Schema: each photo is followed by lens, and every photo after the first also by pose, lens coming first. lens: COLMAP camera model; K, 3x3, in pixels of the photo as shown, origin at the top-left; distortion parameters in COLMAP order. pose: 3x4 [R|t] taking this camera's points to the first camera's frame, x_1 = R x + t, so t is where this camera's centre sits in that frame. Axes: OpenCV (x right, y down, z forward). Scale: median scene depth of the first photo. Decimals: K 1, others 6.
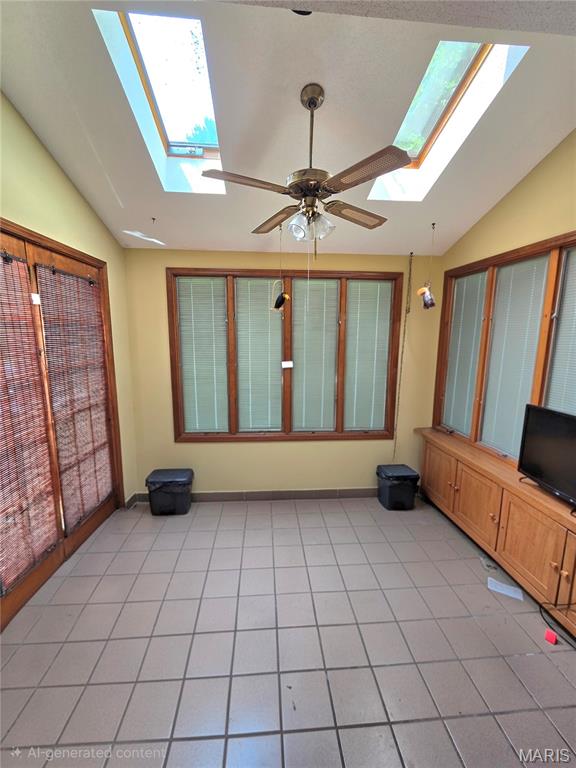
lens RADIAL K [[316.1, 0, 286.3], [0, 316.1, 387.2], [0, 0, 1]] dist [-0.004734, 0.002159]
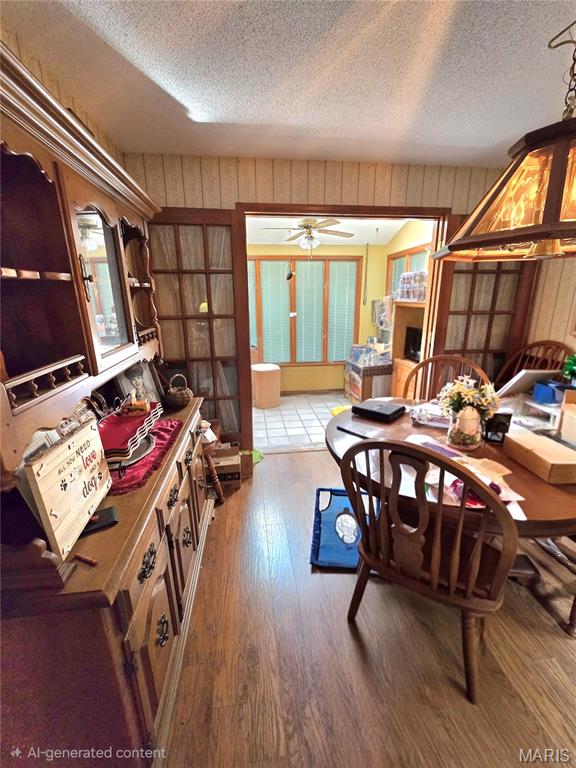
lens RADIAL K [[316.1, 0, 286.1], [0, 316.1, 384.5], [0, 0, 1]] dist [-0.004734, 0.002159]
pose [[0.998850, -0.028358, 0.038646, -0.107871], [0.024261, 0.994421, 0.102656, 0.120795], [-0.041342, -0.101600, 0.993966, -0.671659]]
